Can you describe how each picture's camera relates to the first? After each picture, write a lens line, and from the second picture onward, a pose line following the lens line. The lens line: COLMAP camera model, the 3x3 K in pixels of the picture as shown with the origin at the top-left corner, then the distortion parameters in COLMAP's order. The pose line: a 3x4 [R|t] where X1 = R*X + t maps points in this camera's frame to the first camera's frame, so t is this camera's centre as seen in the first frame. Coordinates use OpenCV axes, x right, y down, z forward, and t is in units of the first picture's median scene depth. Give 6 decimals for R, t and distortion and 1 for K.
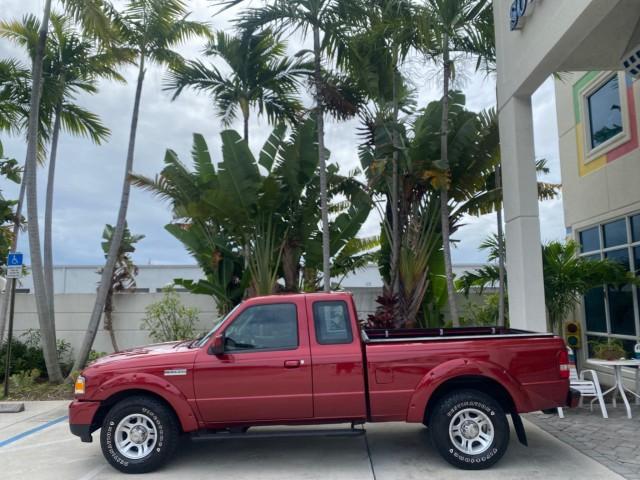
lens RADIAL K [[496.9, 0, 320.0], [0, 496.9, 240.0], [0, 0, 1]] dist [0.026978, -0.000732]
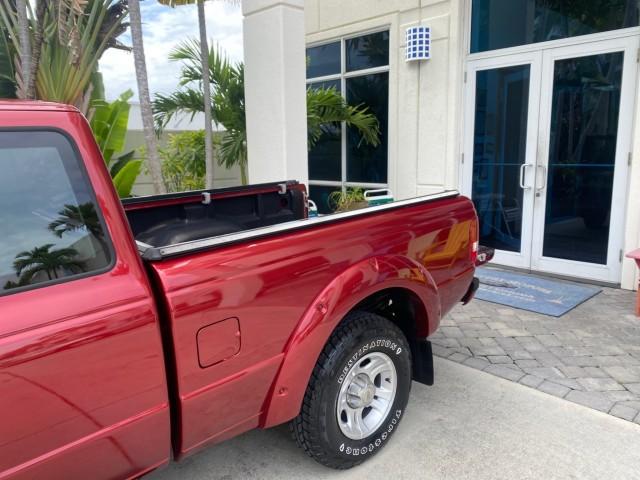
lens RADIAL K [[498.2, 0, 318.5], [0, 498.2, 240.9], [0, 0, 1]] dist [-0.004094, -0.003031]
pose [[0.713898, -0.131630, 0.687767, -0.049561], [-0.079240, 0.960680, 0.266112, 0.107793], [-0.695752, -0.244475, 0.675397, 0.732093]]
